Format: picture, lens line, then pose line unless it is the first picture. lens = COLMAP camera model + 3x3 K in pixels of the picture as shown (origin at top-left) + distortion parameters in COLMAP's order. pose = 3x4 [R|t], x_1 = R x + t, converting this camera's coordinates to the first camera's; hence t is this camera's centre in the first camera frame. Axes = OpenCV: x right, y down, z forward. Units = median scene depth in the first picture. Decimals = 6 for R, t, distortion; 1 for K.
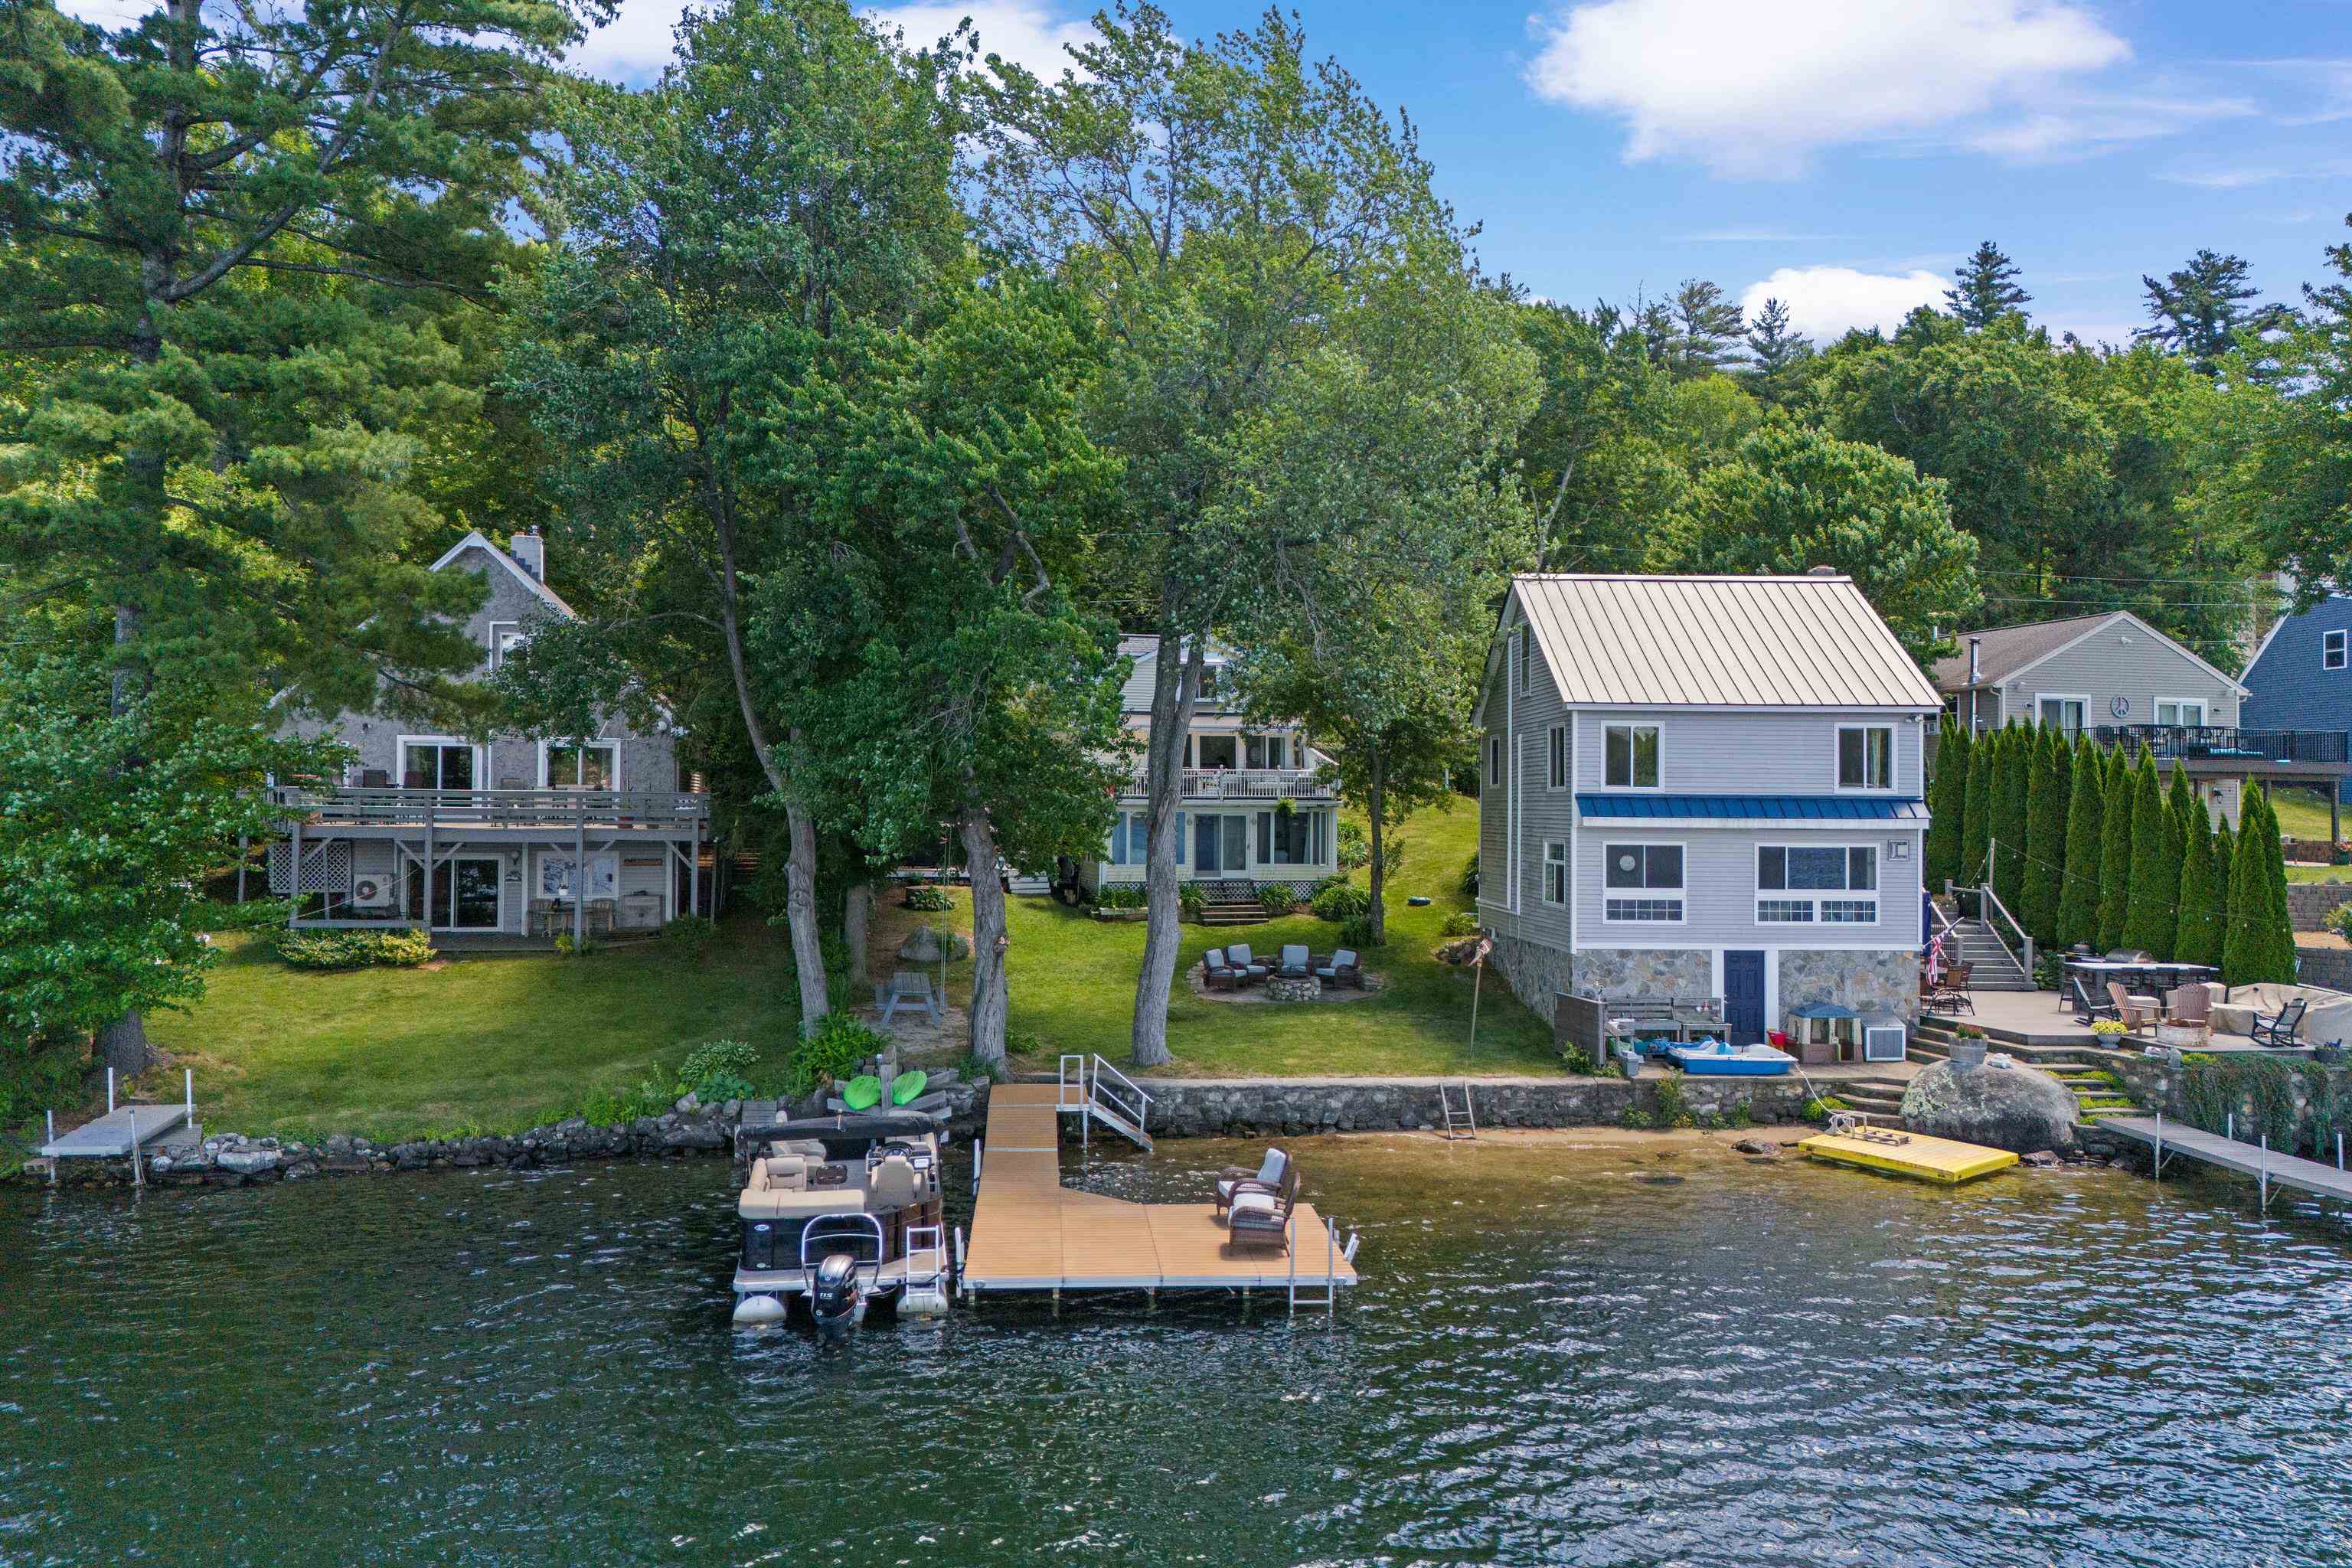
lens RADIAL K [[1691.7, 0, 1176.0], [0, 1691.7, 784.0], [0, 0, 1]] dist [0.075011, -0.082668]
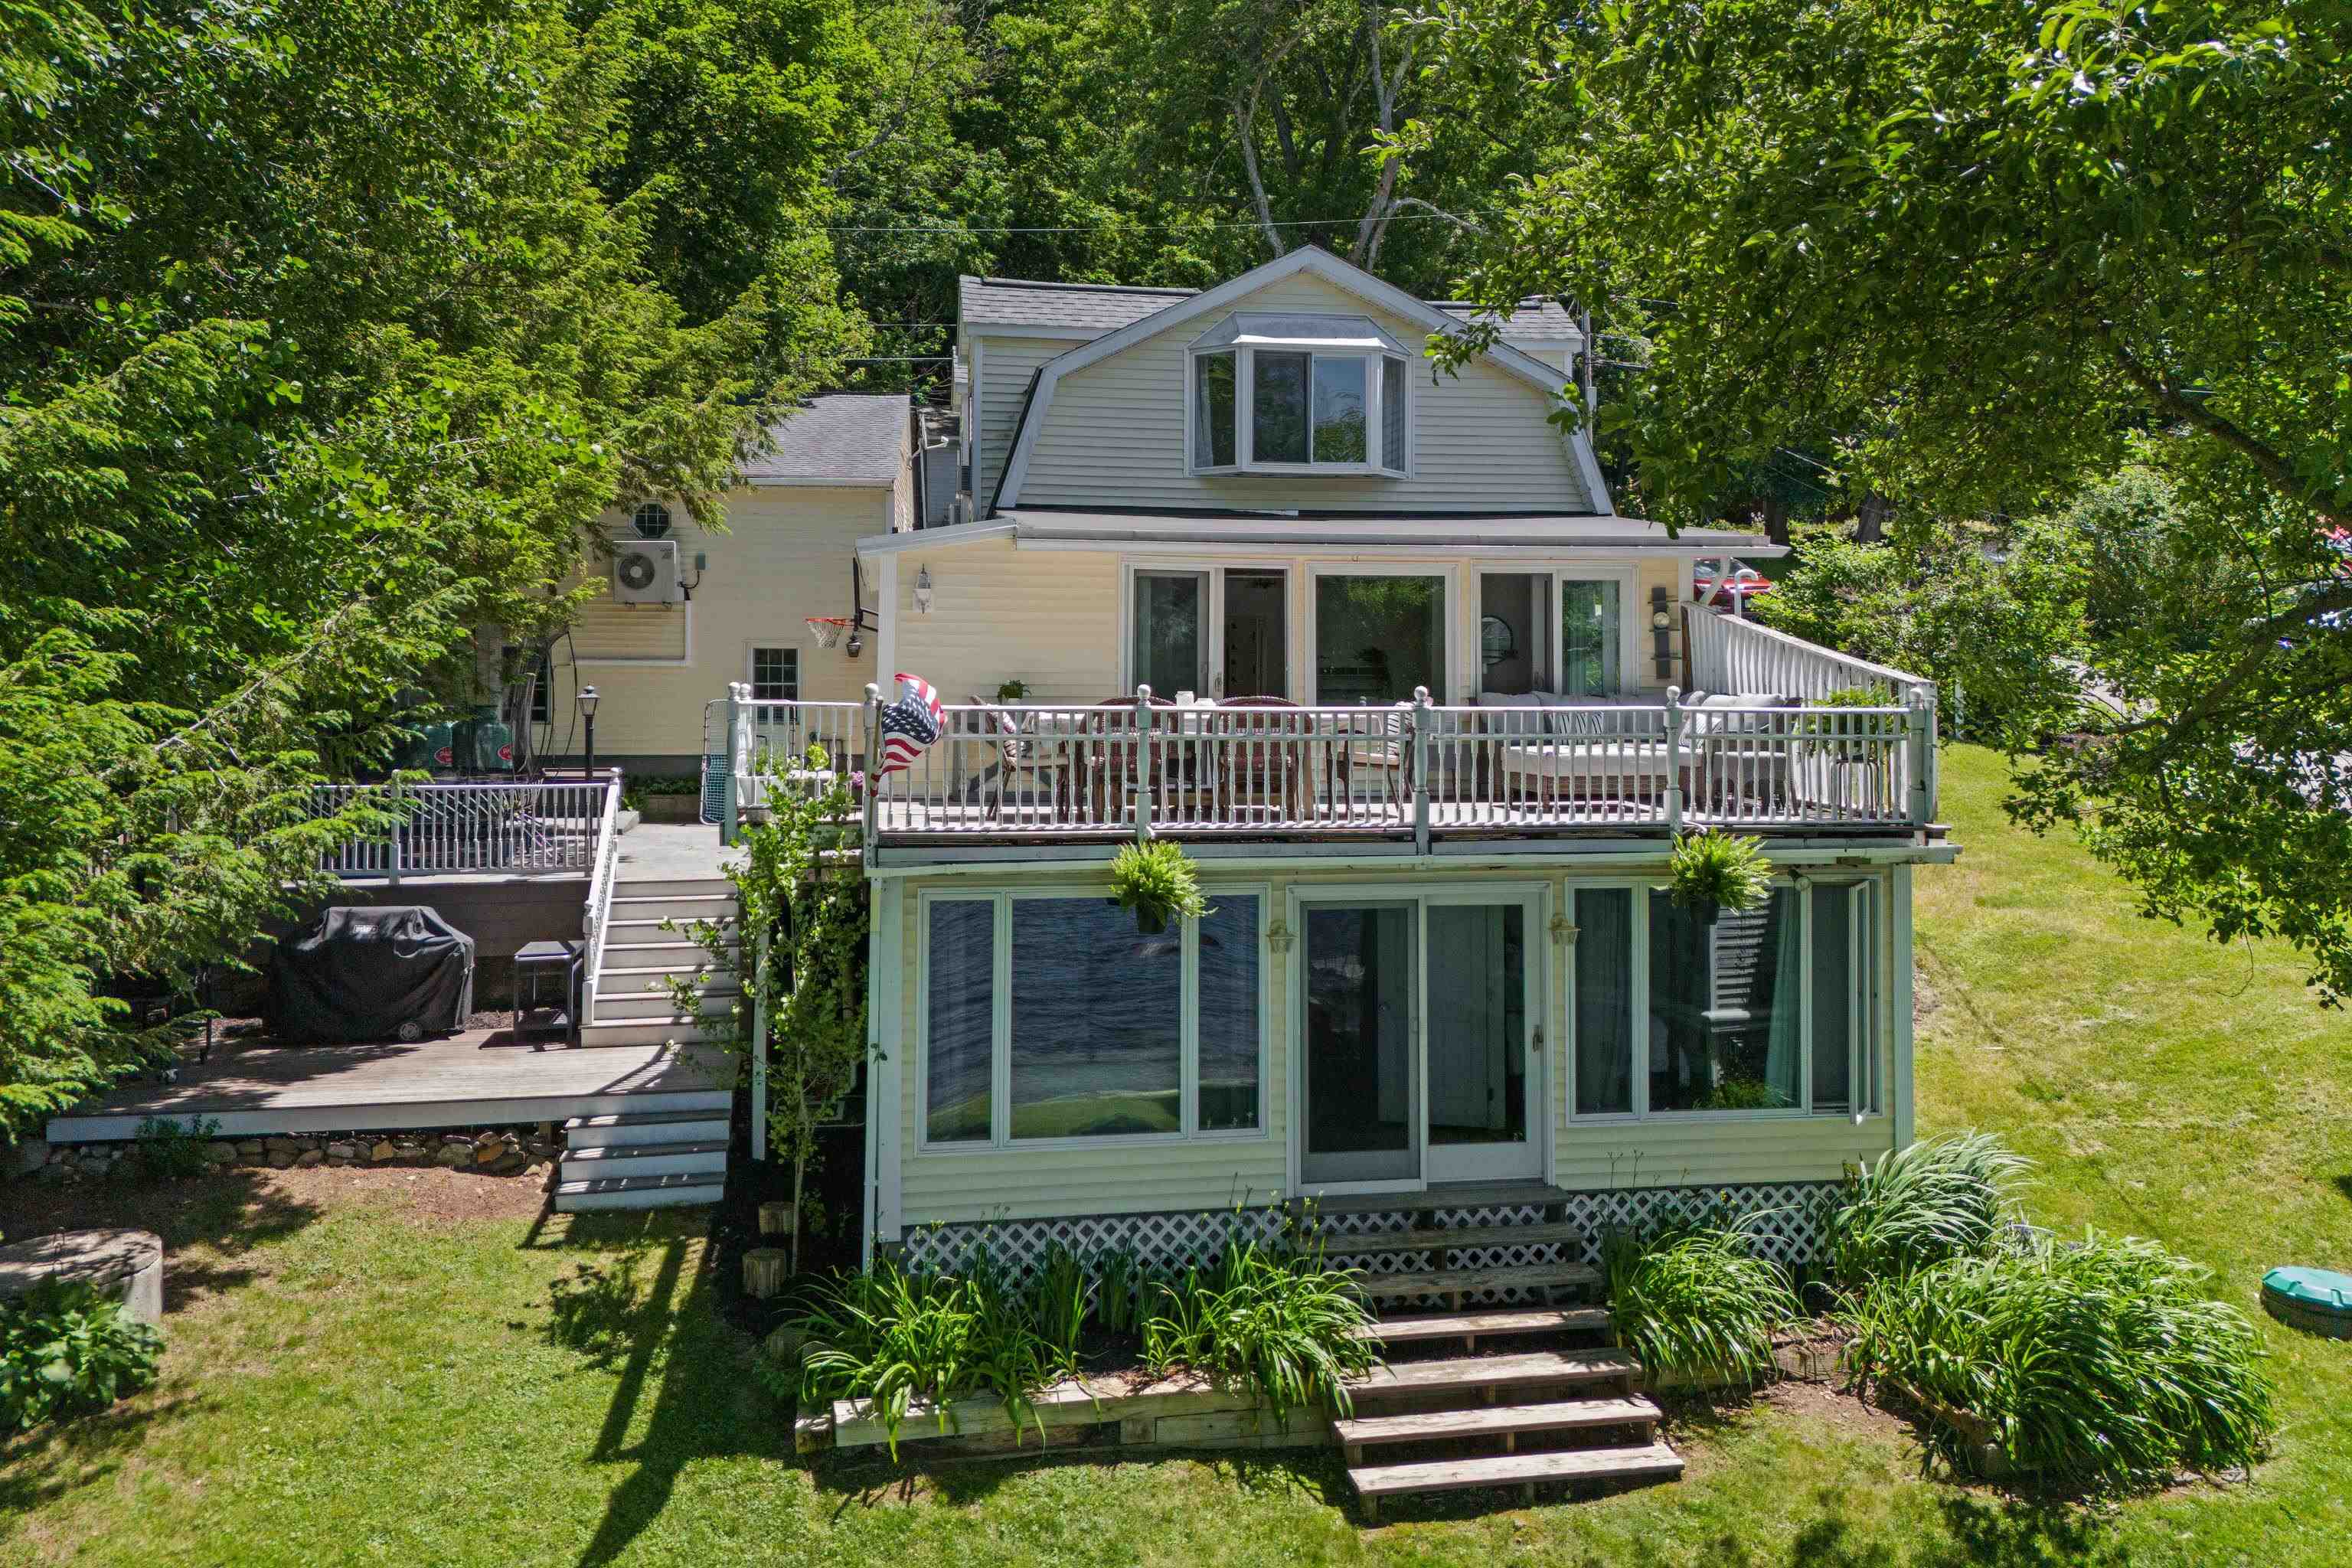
lens RADIAL K [[1701.6, 0, 1177.3], [0, 1701.6, 688.2], [0, 0, 1]] dist [0.061460, -0.076299]
pose [[0.998356, -0.004966, -0.057097, 0.009879], [0.005107, 0.999984, 0.002331, -0.016455], [0.057084, -0.002619, 0.998366, 1.056562]]
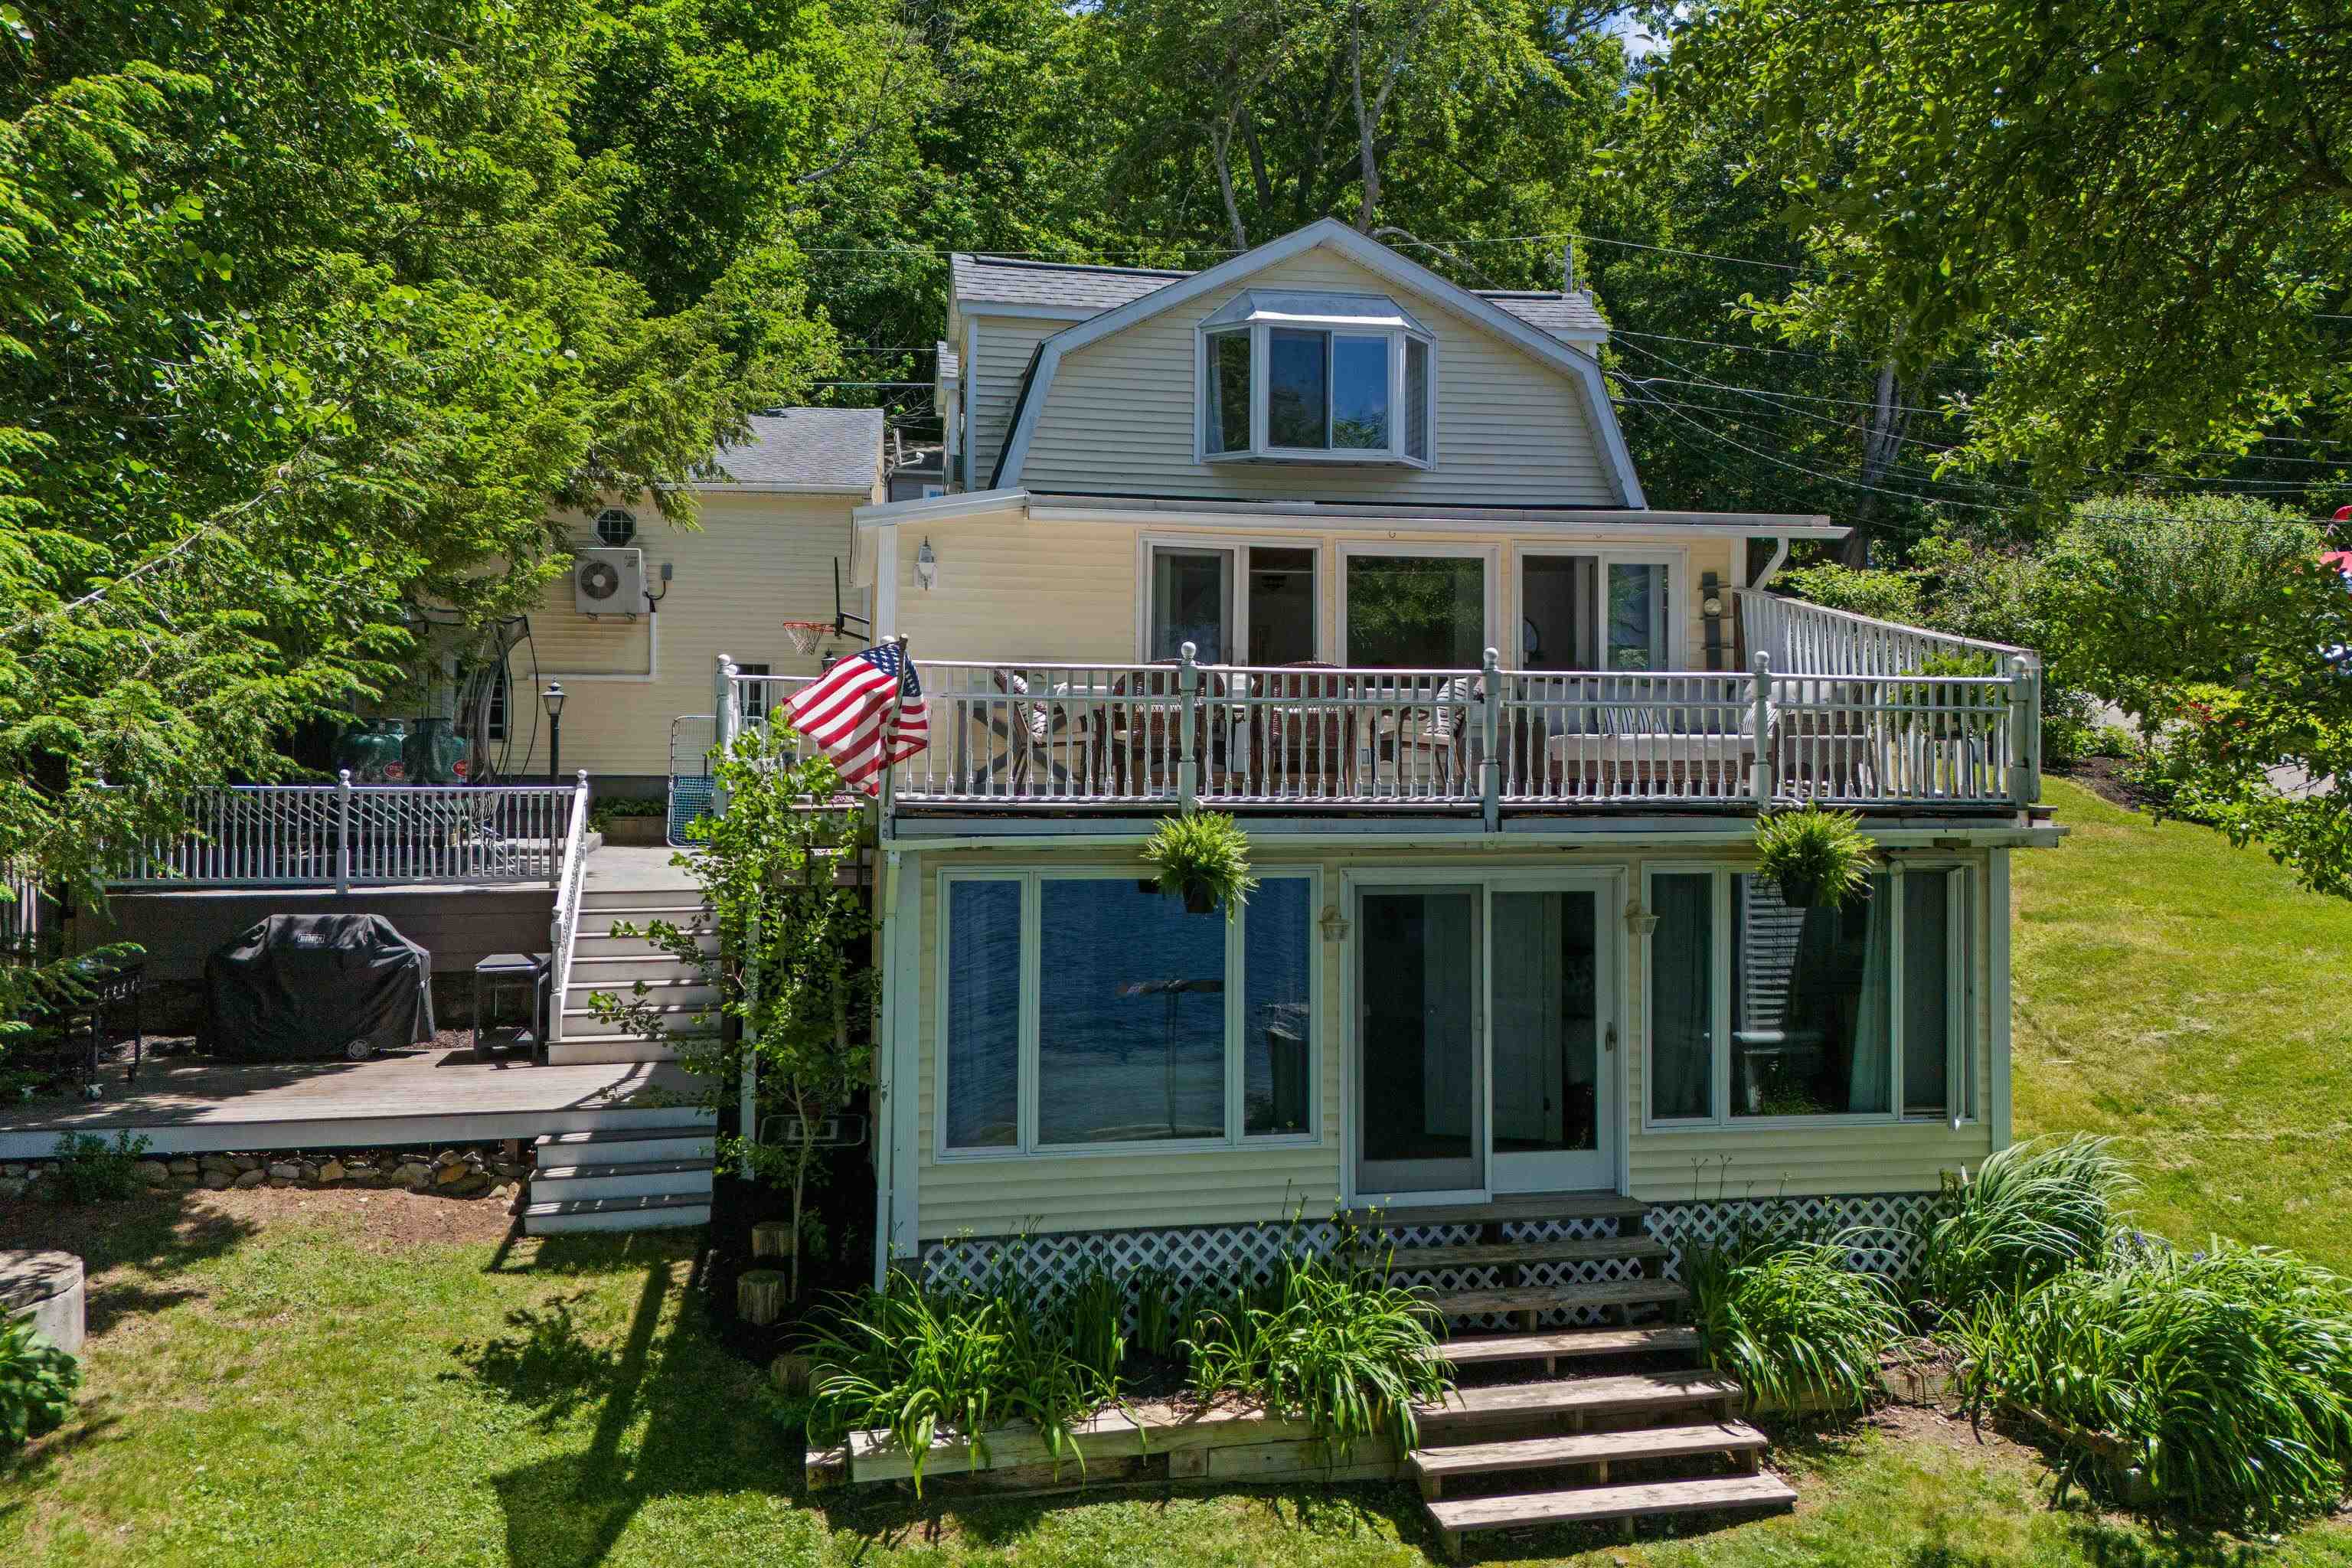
lens RADIAL K [[1708.6, 0, 1176.2], [0, 1708.6, 749.3], [0, 0, 1]] dist [0.064499, -0.081256]
pose [[0.999530, -0.002285, -0.030571, -0.006795], [0.002352, 0.999995, 0.002161, 0.000184], [0.030566, -0.002232, 0.999530, 1.083462]]
